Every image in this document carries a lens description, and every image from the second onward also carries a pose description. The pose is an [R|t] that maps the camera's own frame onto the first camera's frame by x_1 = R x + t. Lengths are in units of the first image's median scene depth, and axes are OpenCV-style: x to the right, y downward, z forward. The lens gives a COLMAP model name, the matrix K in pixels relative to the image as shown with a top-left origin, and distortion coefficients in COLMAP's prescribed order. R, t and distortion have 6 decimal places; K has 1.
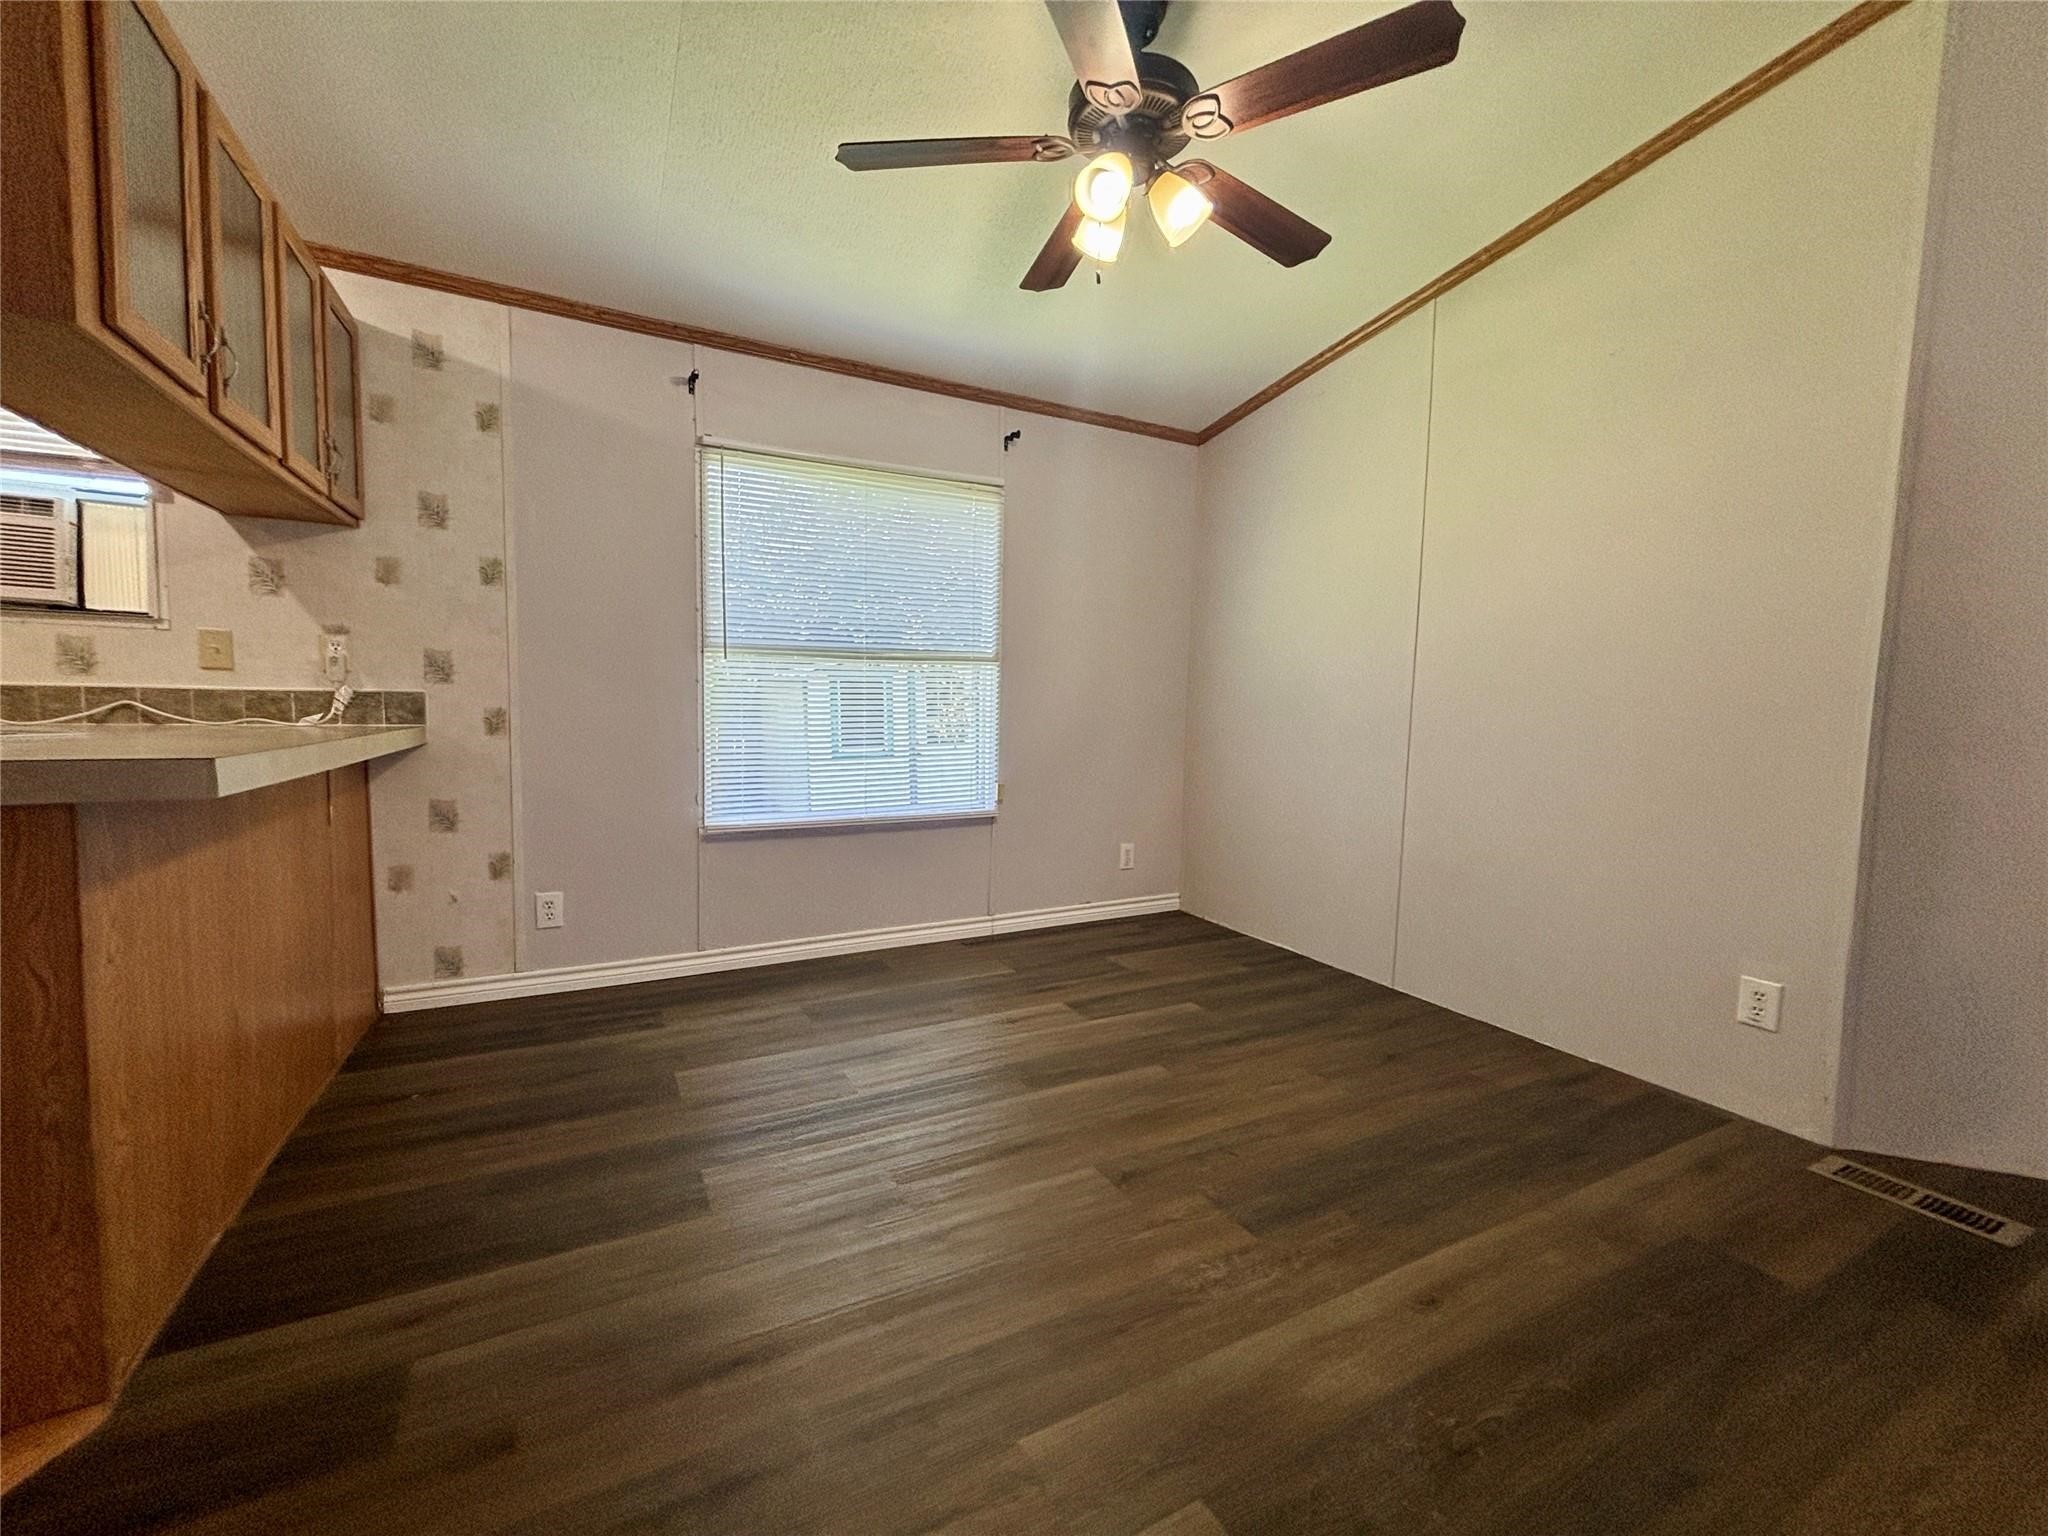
lens RADIAL K [[836.9, 0, 1015.1], [0, 836.9, 758.9], [0, 0, 1]] dist [0.010157, -0.000017]
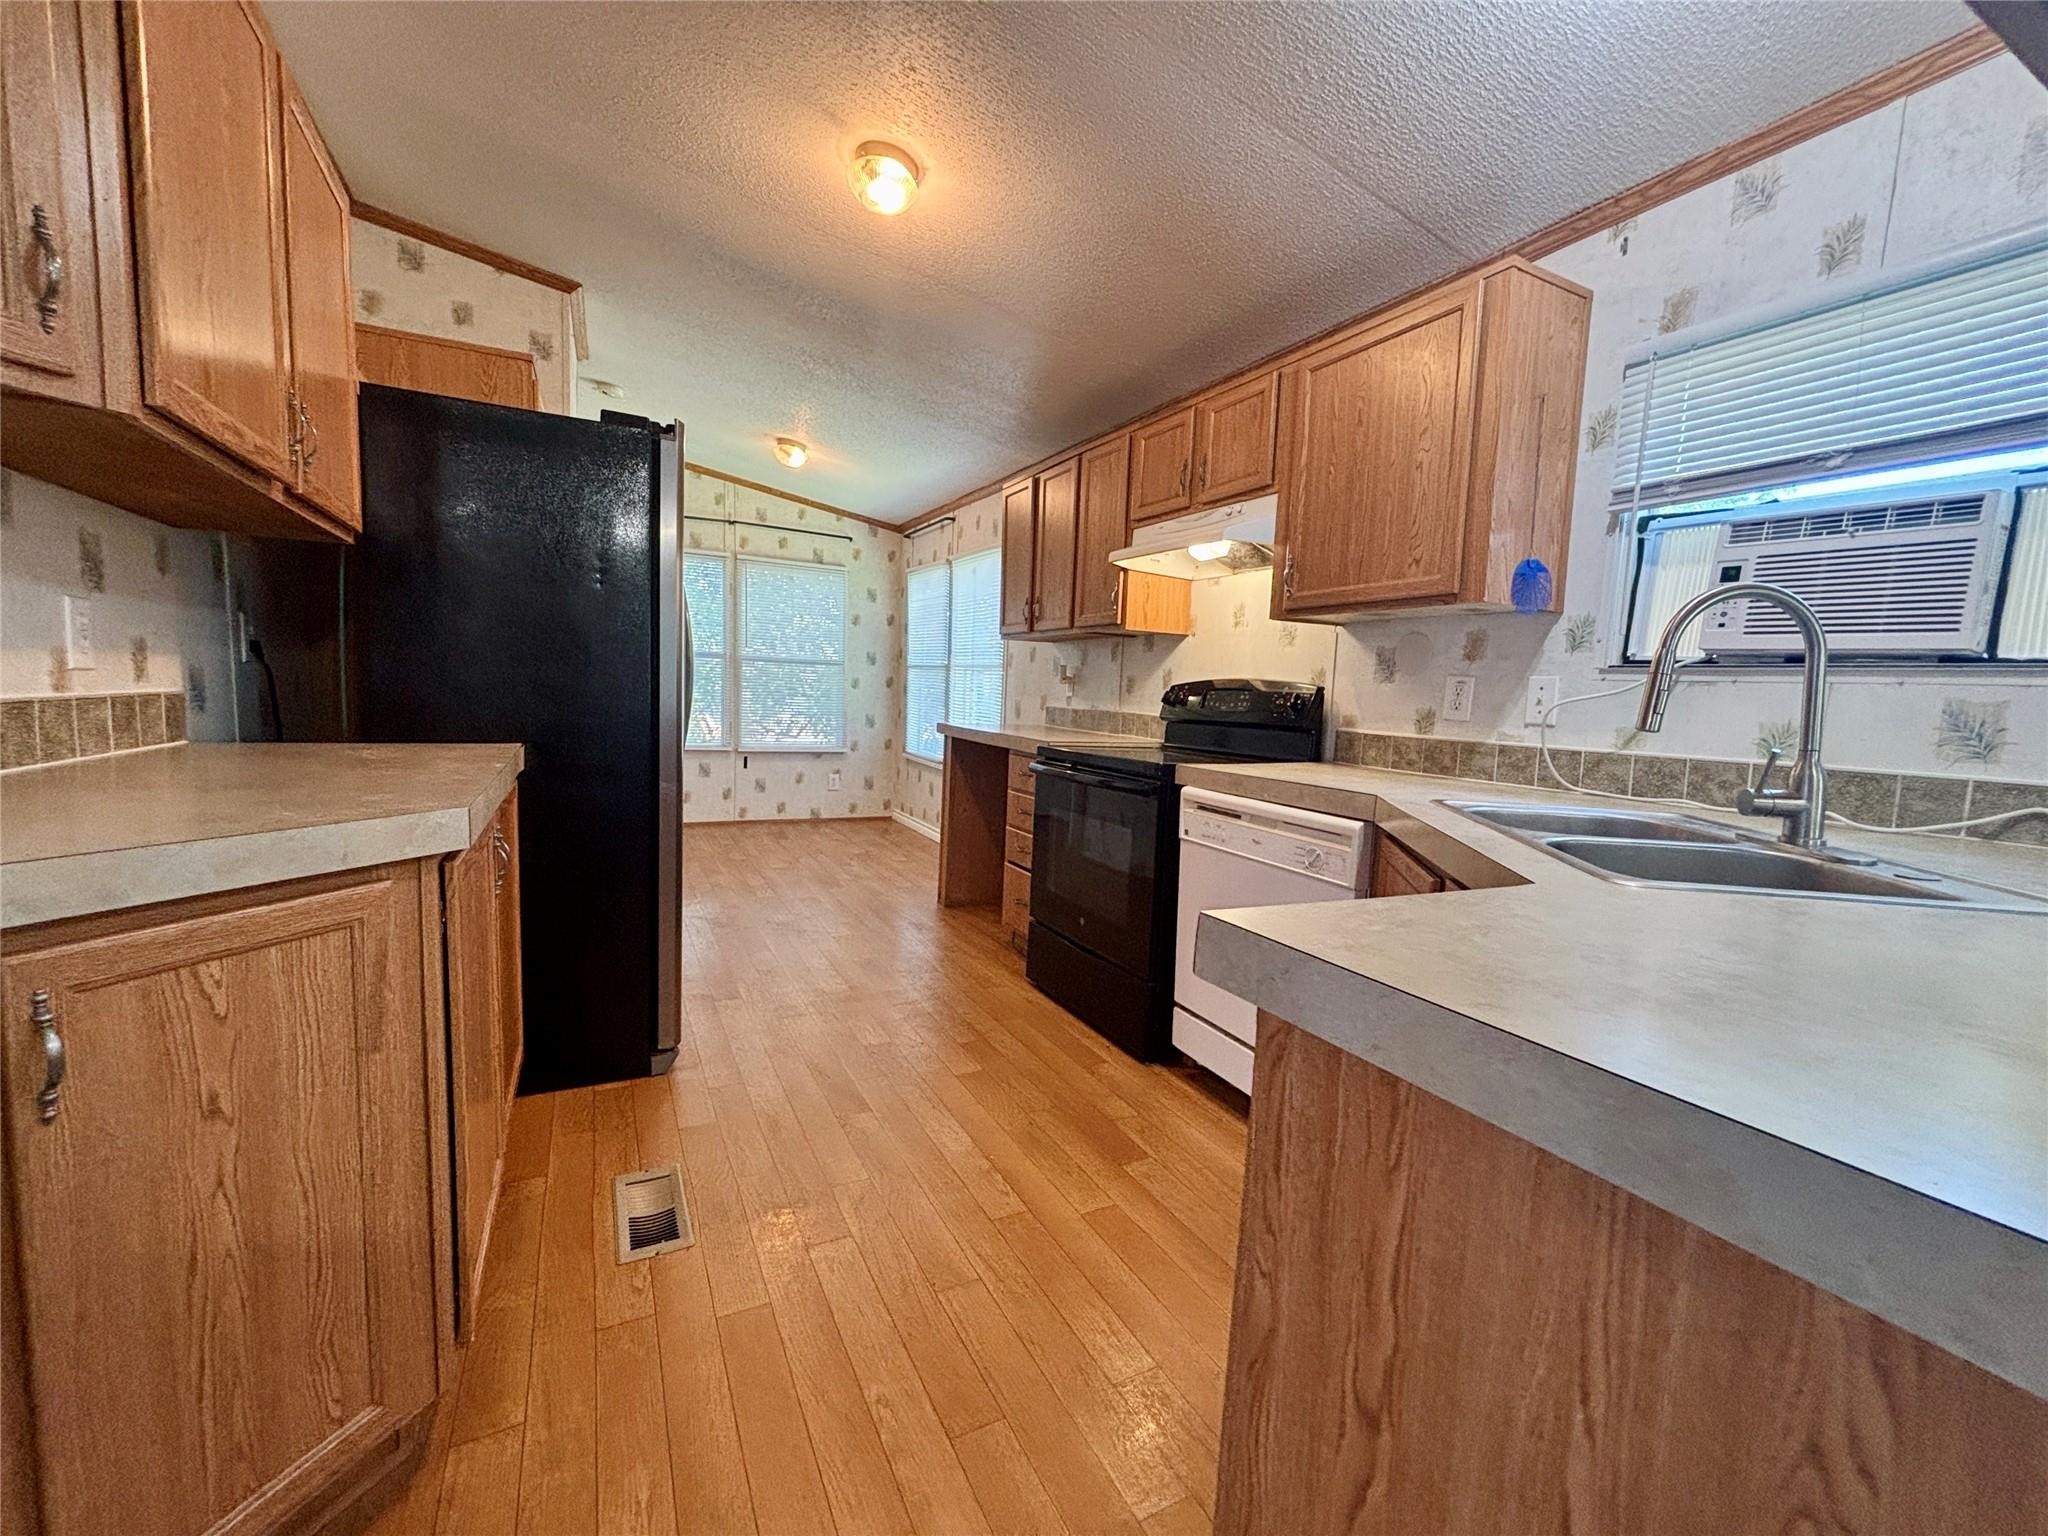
lens RADIAL K [[820.6, 0, 1024.0], [0, 820.6, 768.0], [0, 0, 1]] dist [-0.000135, -0.000329]
pose [[-0.001832, 0.069859, -0.997555, -0.426940], [-0.111756, 0.991293, 0.069626, -0.051087], [0.993734, 0.111611, 0.005992, 0.250591]]
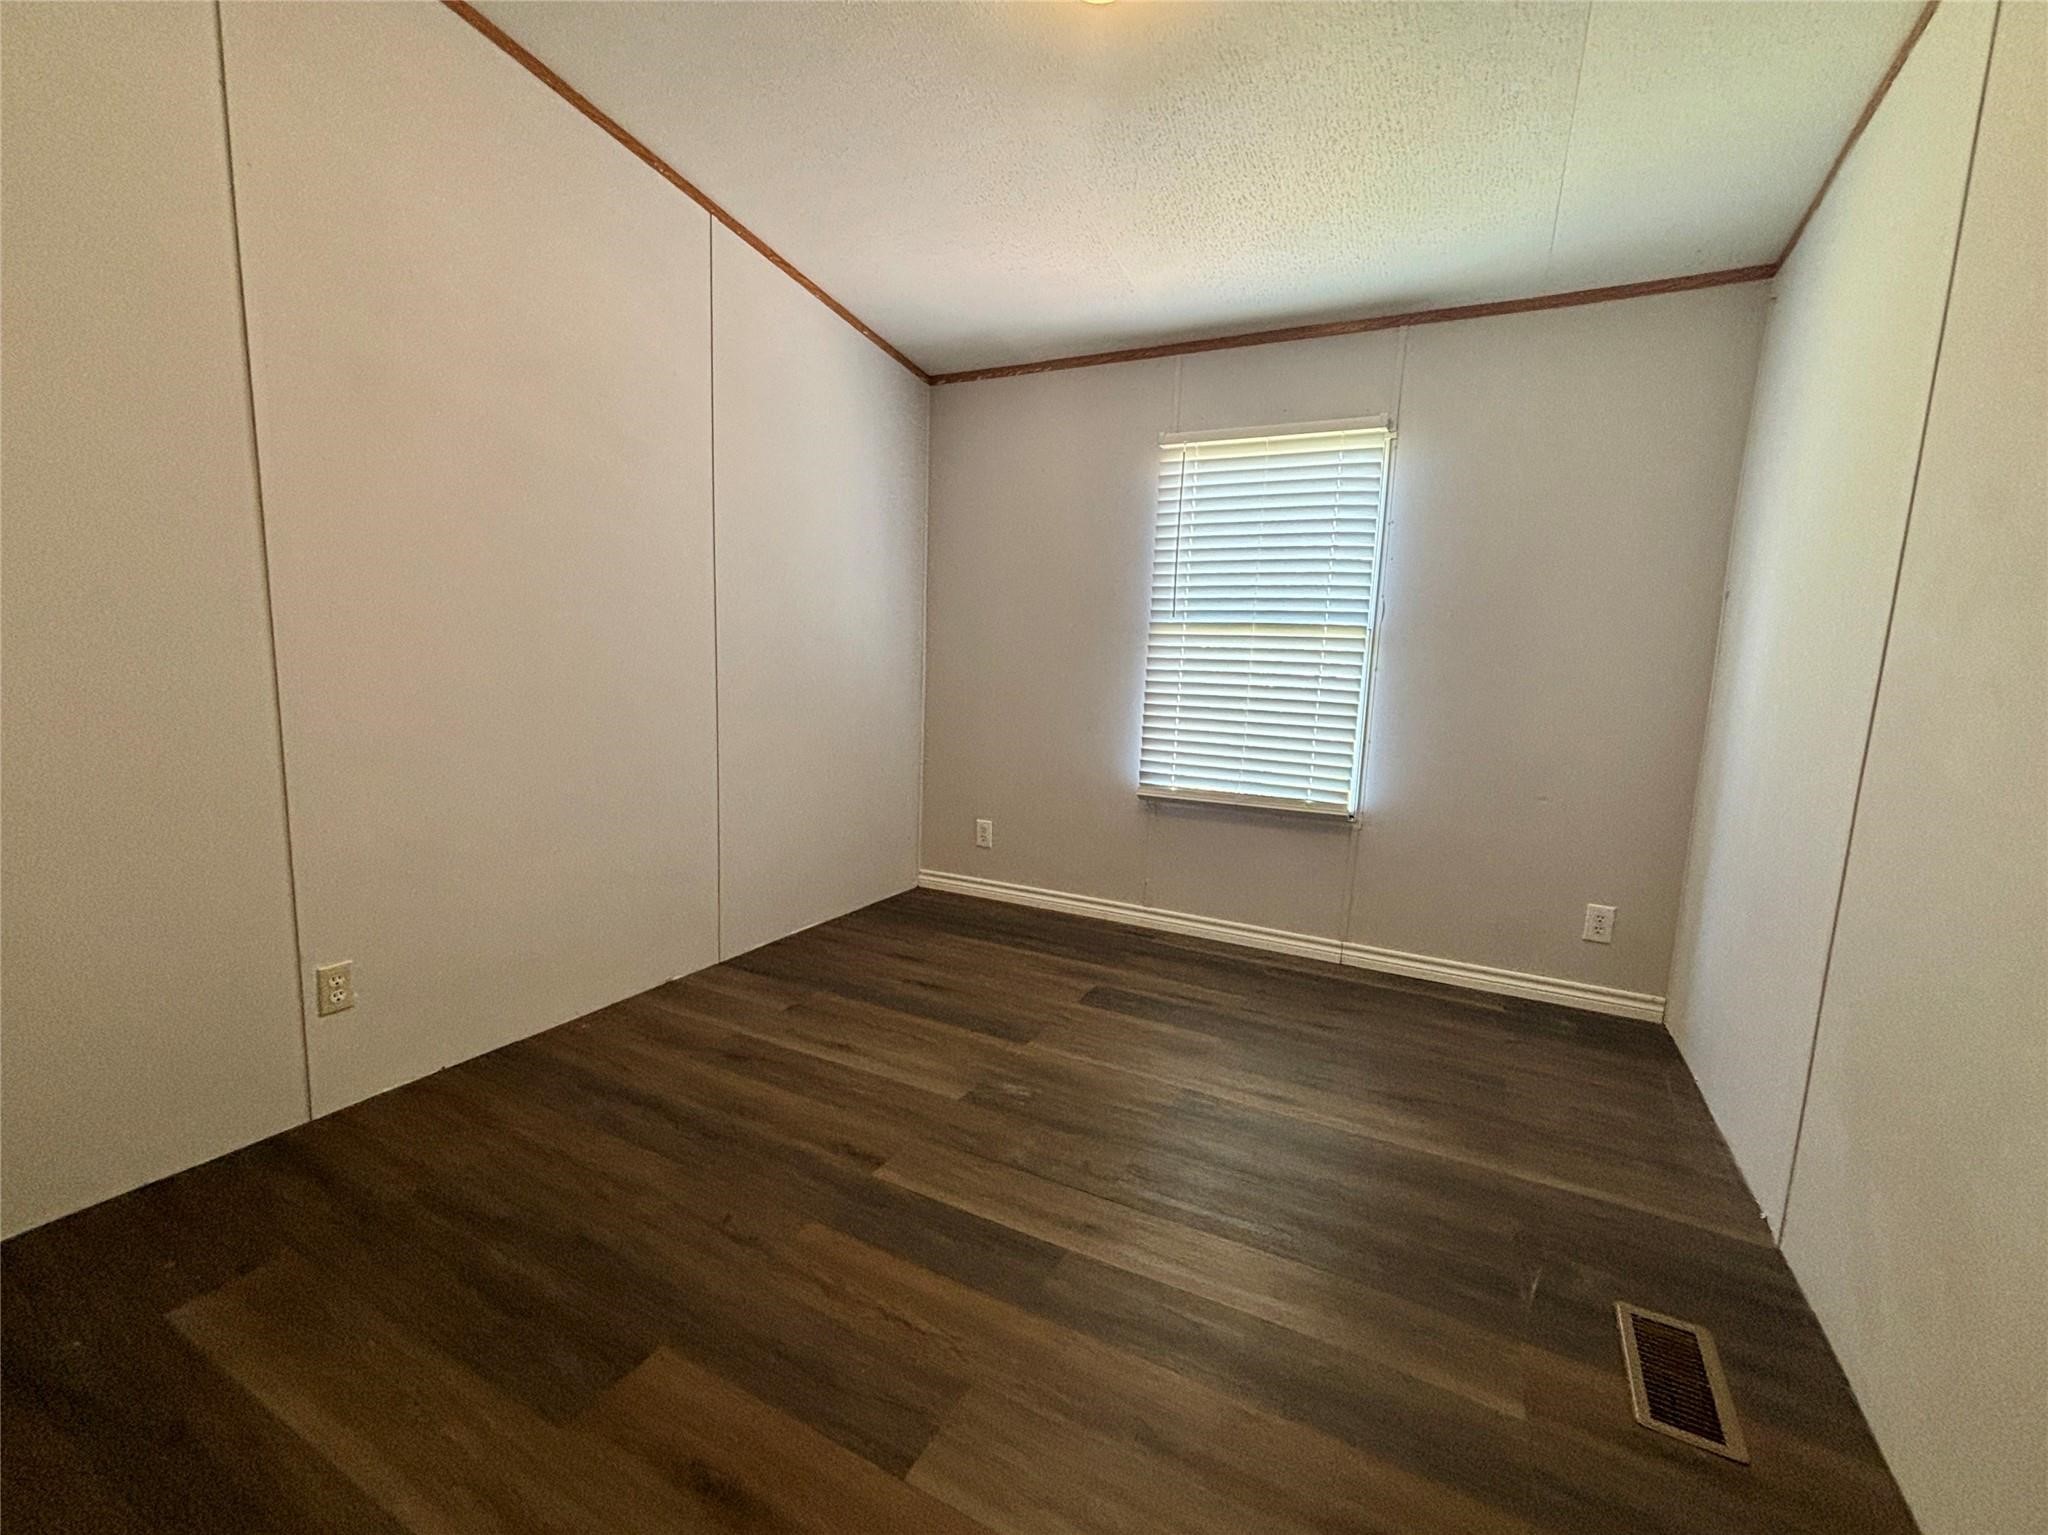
lens RADIAL K [[790.8, 0, 1024.0], [0, 790.8, 767.5], [0, 0, 1]] dist [0.000847, 0.000001]
pose [[0.595516, 0.106101, -0.796306, 0.528817], [-0.097398, 0.993463, 0.059532, -0.001971], [0.797417, 0.042106, 0.601958, 0.356148]]
